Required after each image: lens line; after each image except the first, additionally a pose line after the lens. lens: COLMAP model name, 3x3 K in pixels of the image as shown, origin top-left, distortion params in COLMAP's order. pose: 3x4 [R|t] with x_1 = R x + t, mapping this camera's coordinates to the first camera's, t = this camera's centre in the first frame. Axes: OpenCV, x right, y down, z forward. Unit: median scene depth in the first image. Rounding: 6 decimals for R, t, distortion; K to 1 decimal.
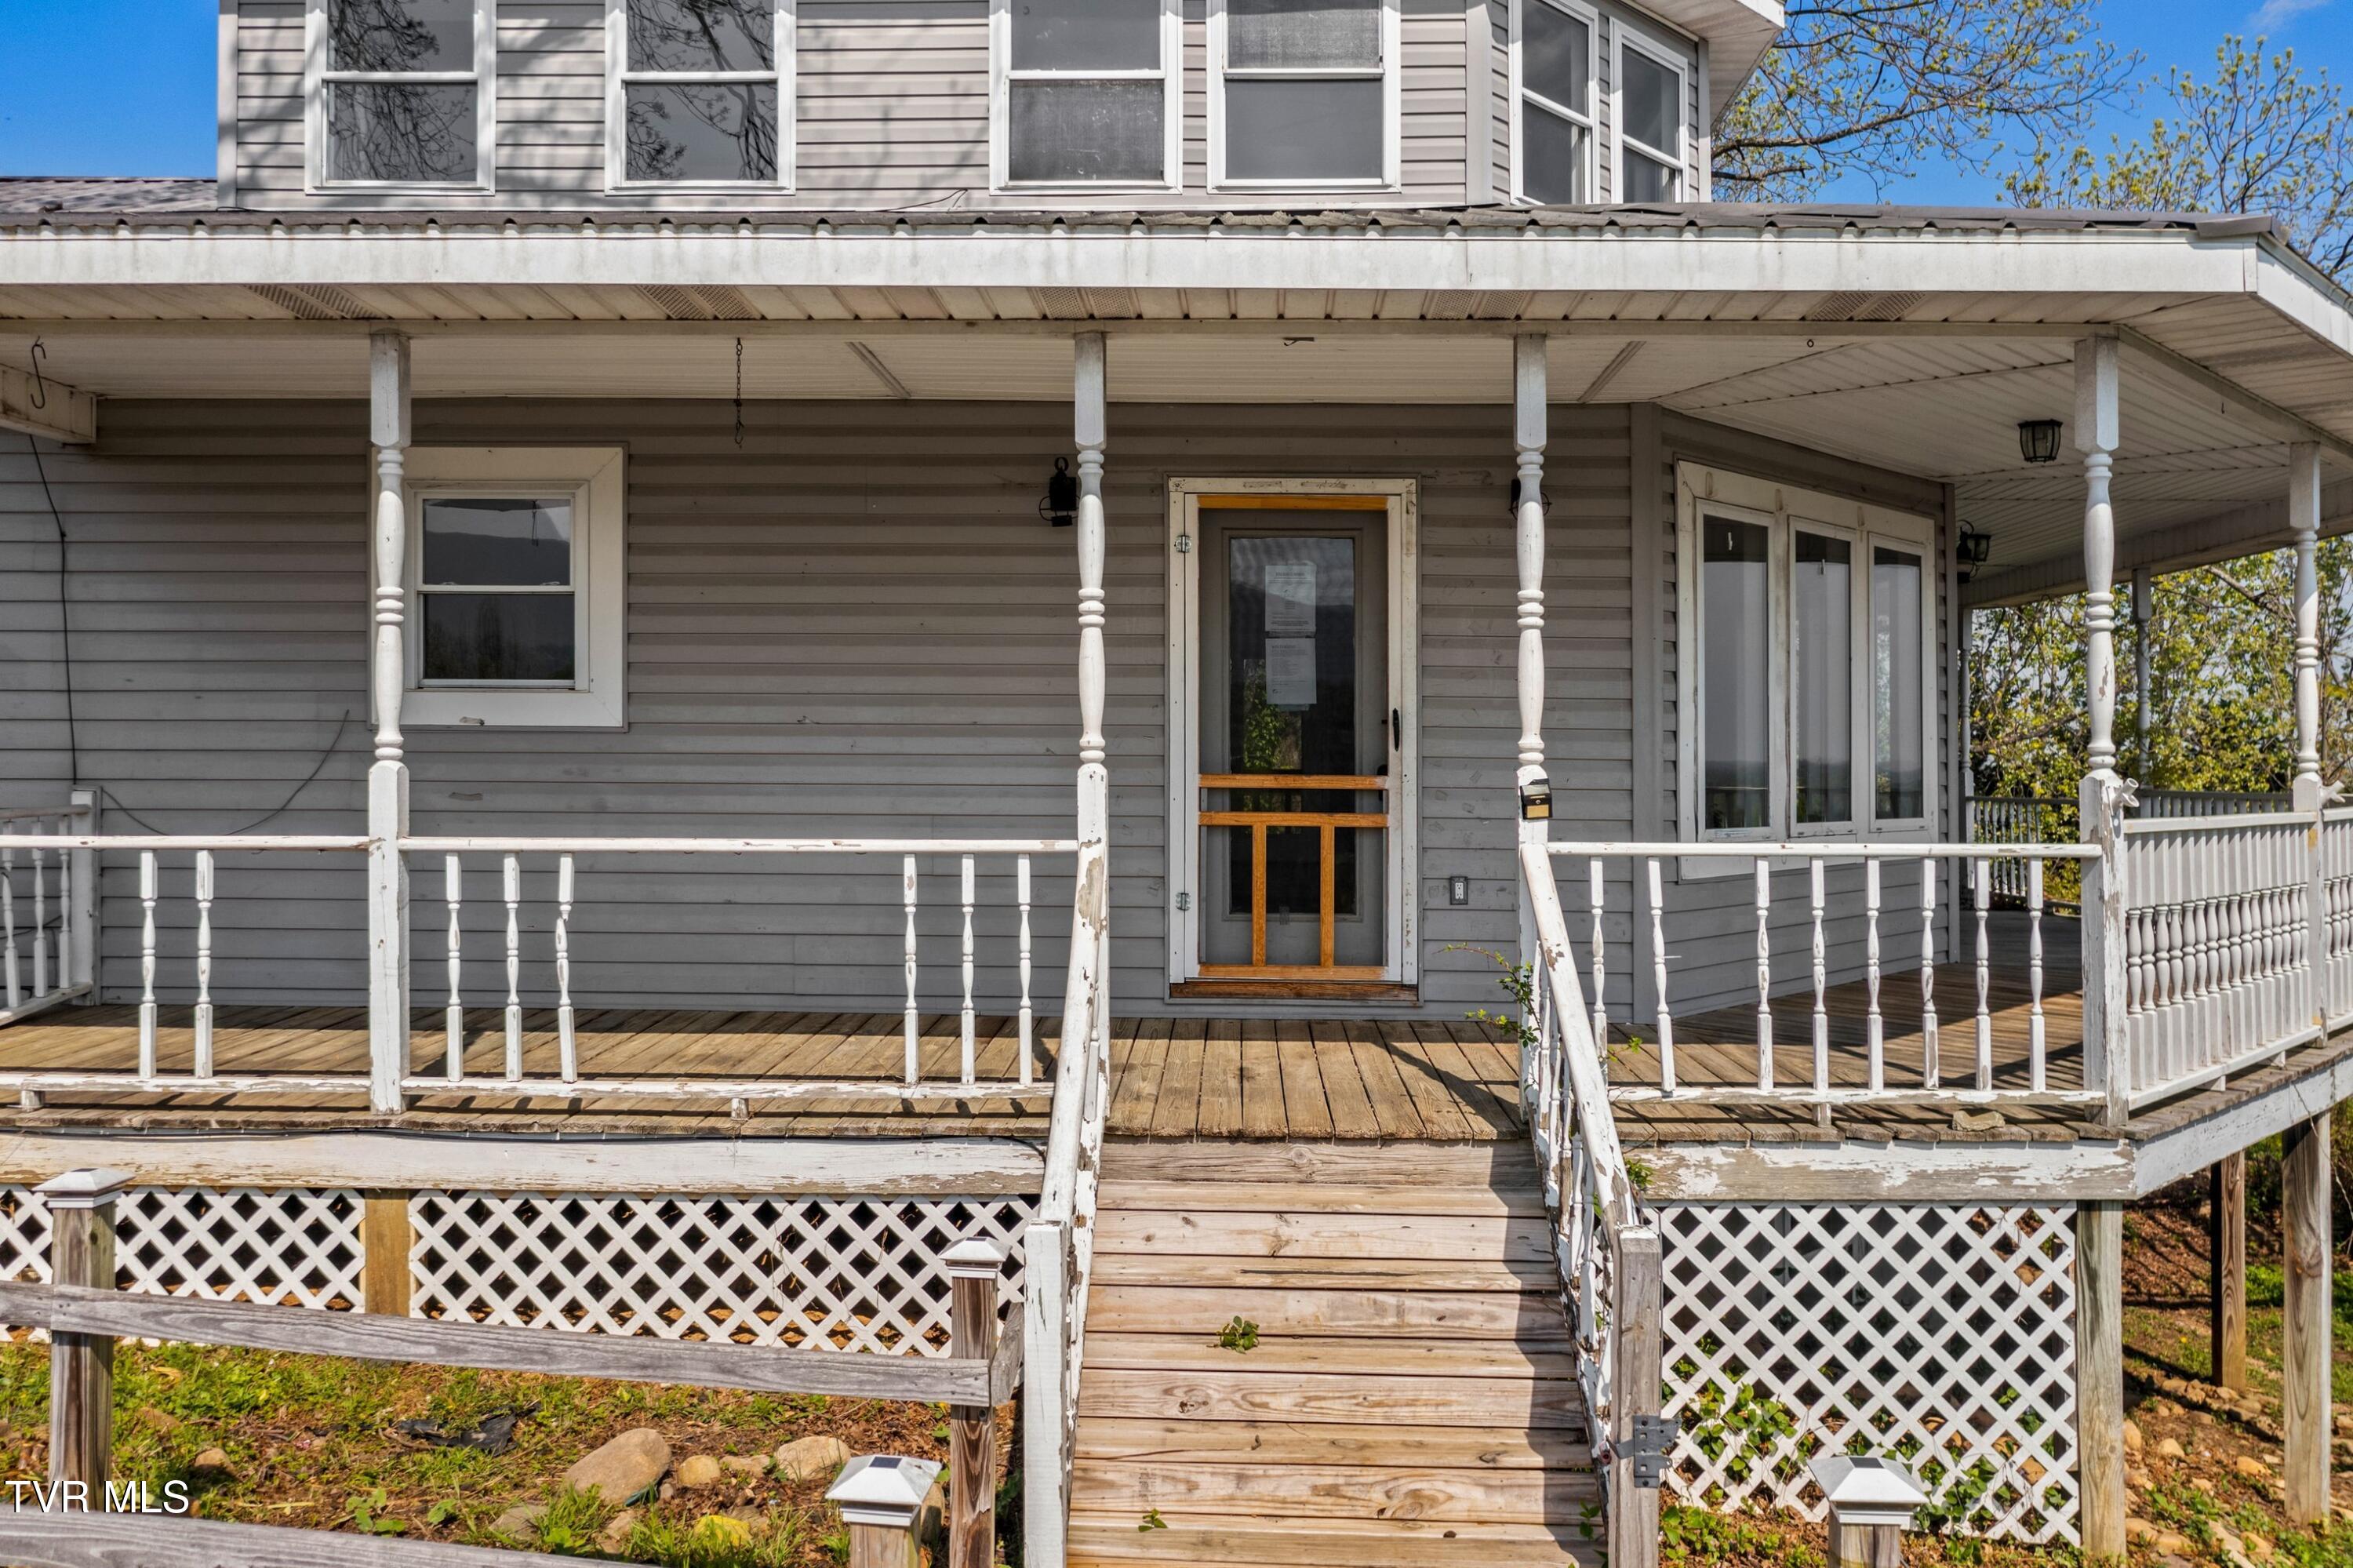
lens RADIAL K [[1943.1, 0, 1211.9], [0, 1943.1, 728.1], [0, 0, 1]] dist [-0.008375, 0.009317]
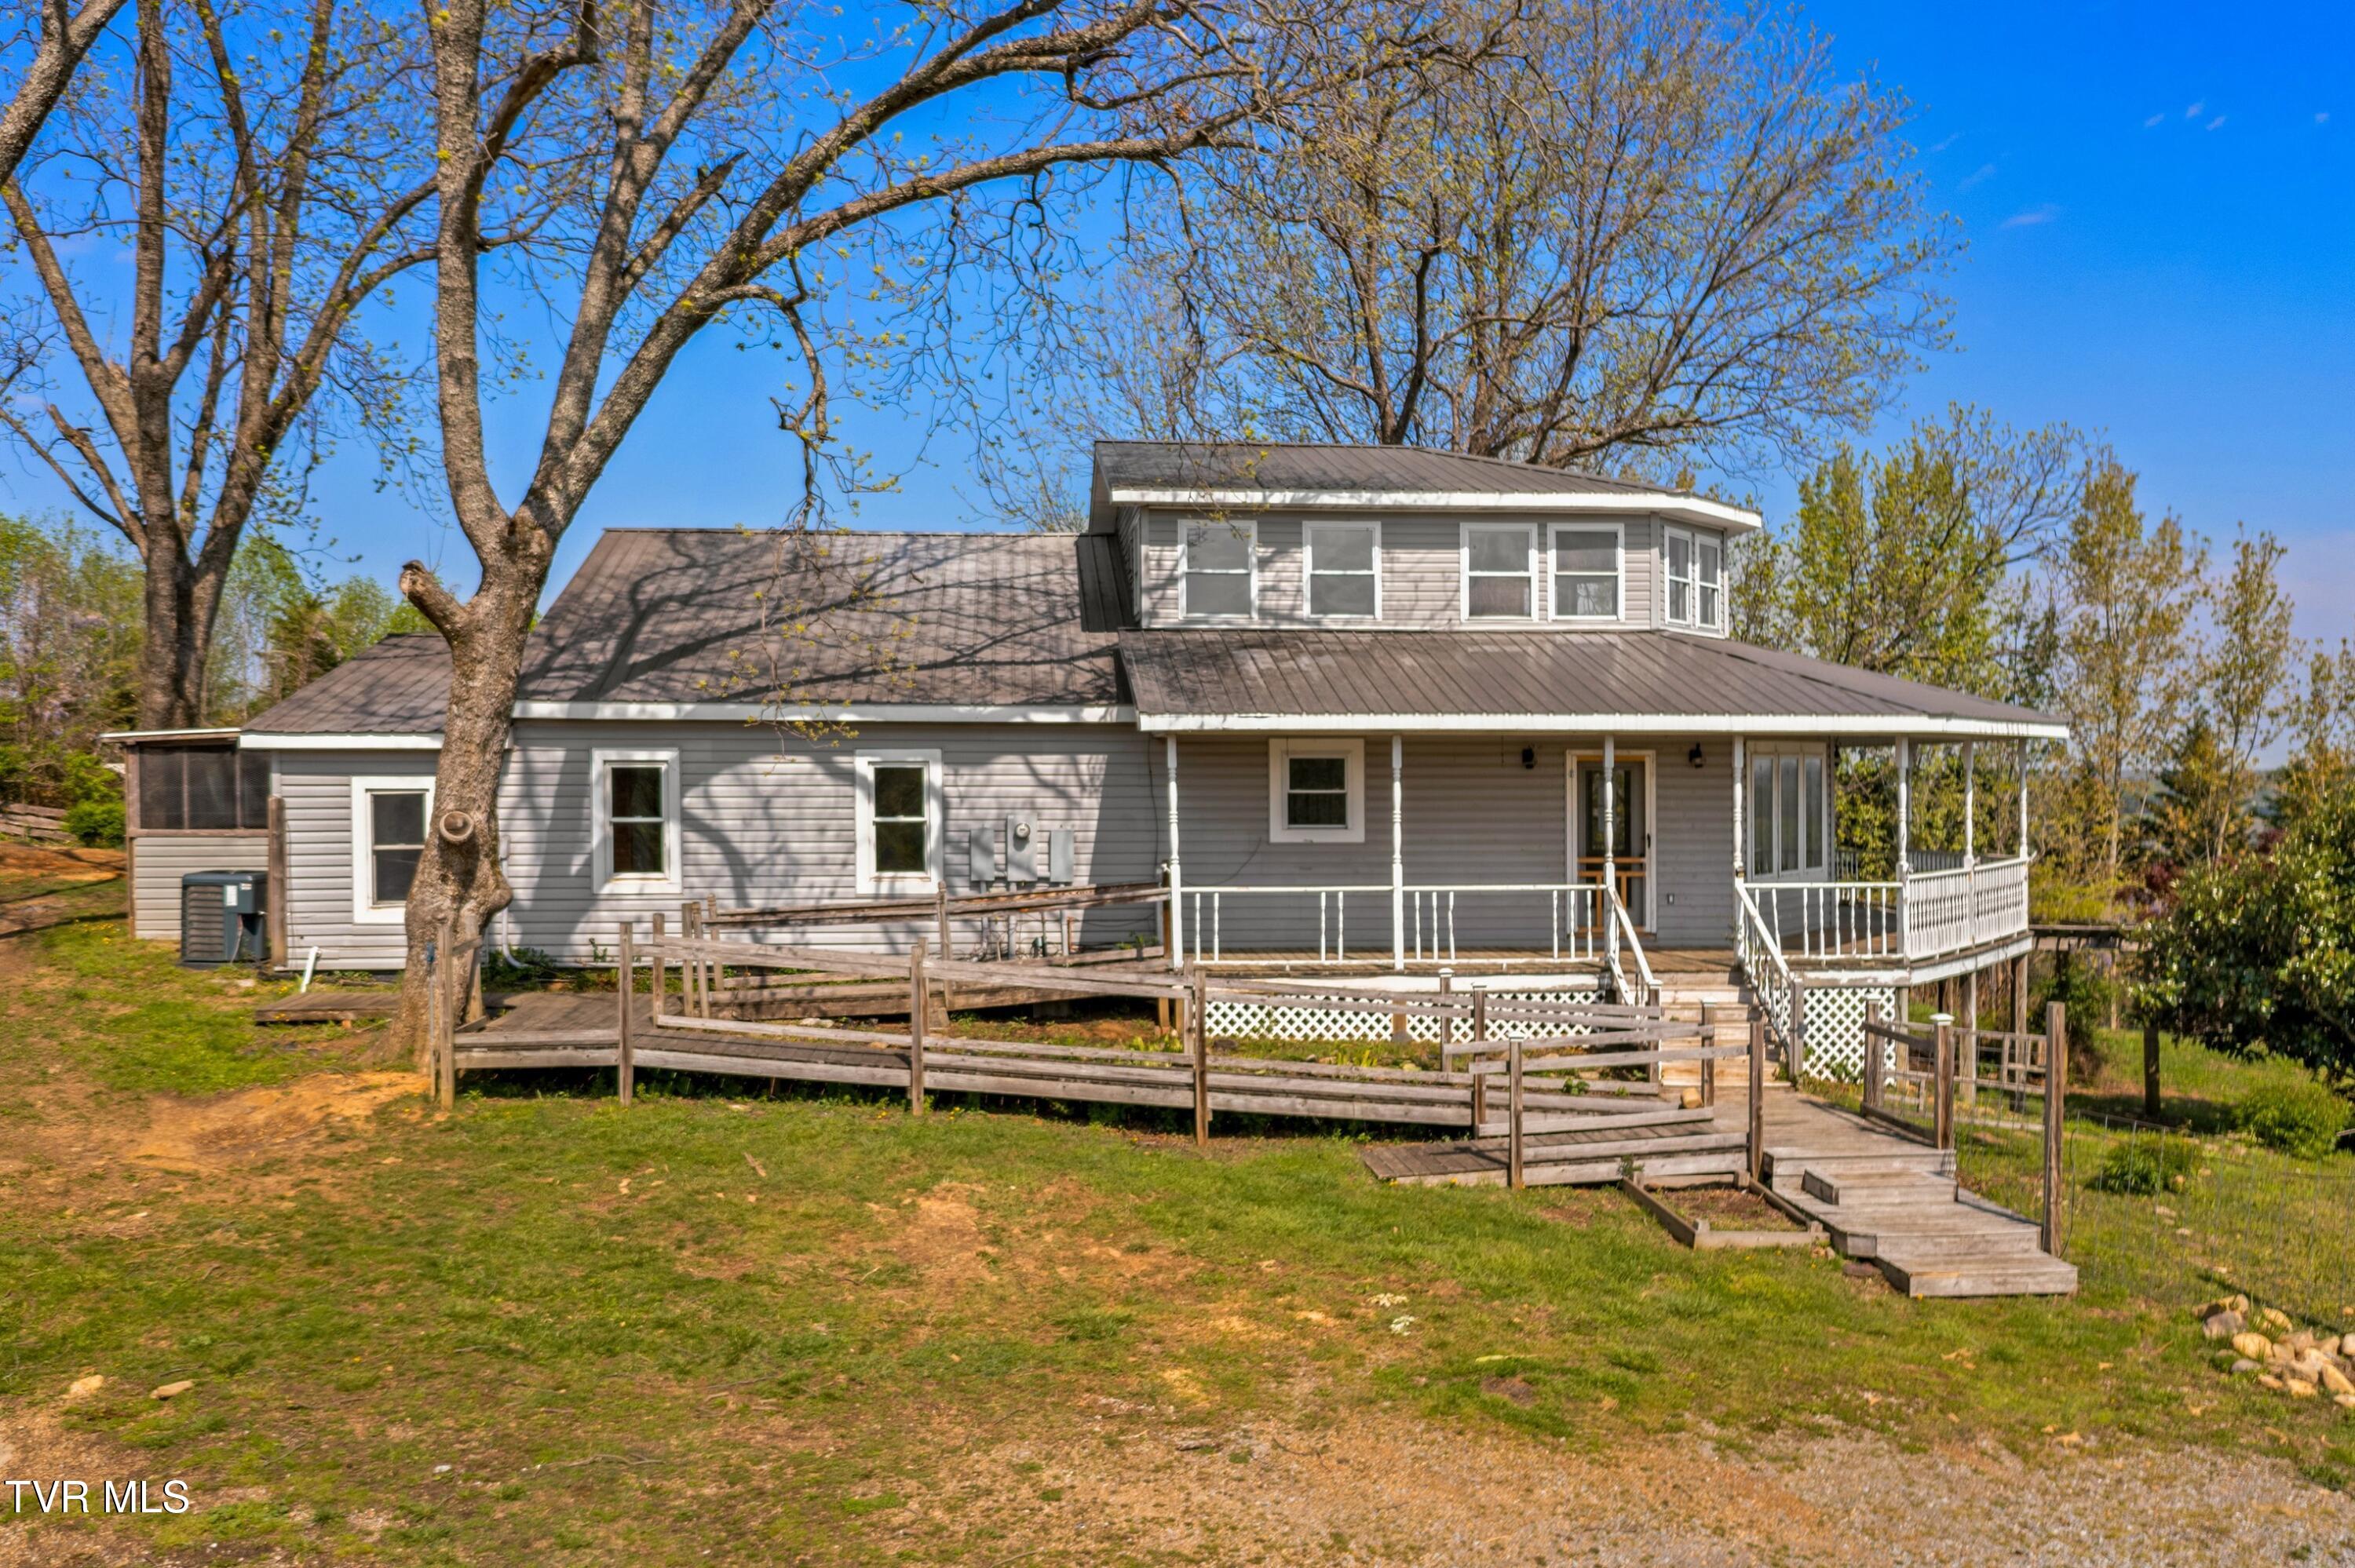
lens RADIAL K [[1944.4, 0, 1160.8], [0, 1944.4, 803.0], [0, 0, 1]] dist [-0.008375, 0.009317]
pose [[0.995881, -0.009610, 0.090163, -1.136838], [0.007504, 0.999692, 0.023674, -0.166820], [-0.090363, -0.022900, 0.995646, -2.259580]]
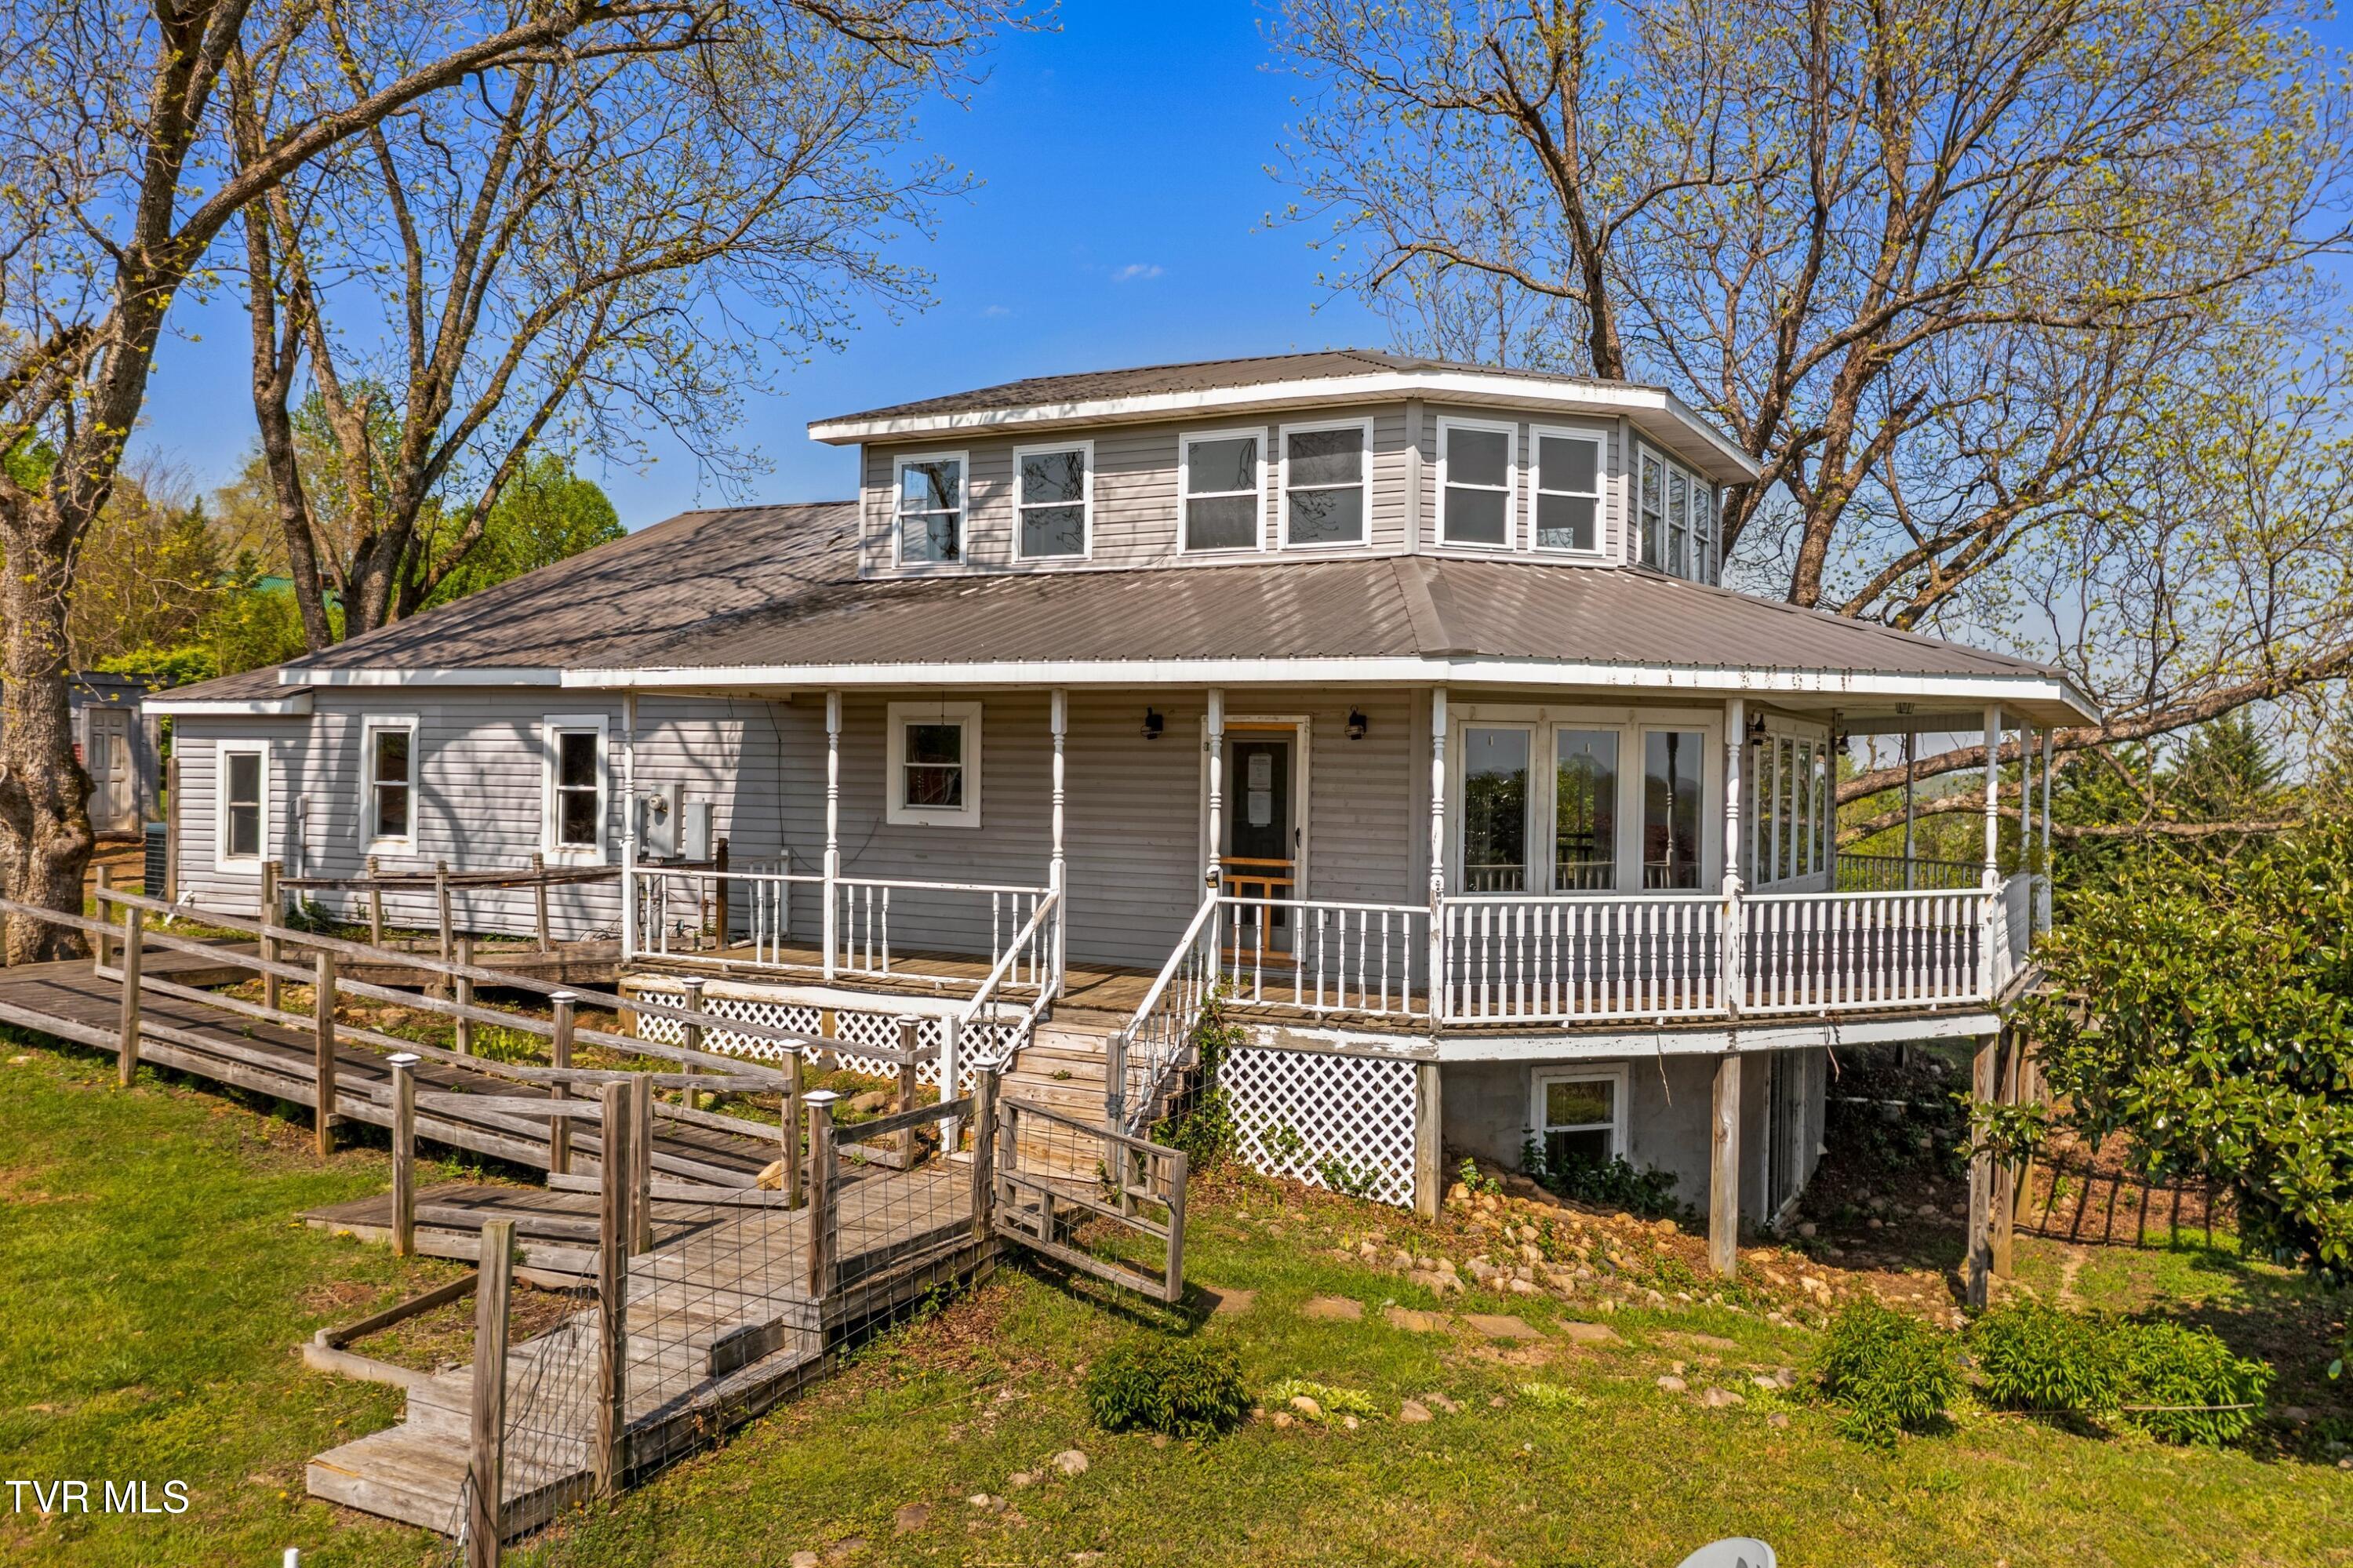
lens RADIAL K [[1943.1, 0, 1175.2], [0, 1943.1, 772.6], [0, 0, 1]] dist [-0.008375, 0.009317]
pose [[0.885154, 0.007742, -0.465233, 1.260823], [-0.004385, 0.999956, 0.008299, -0.115631], [0.465277, -0.005306, 0.885149, -1.172649]]
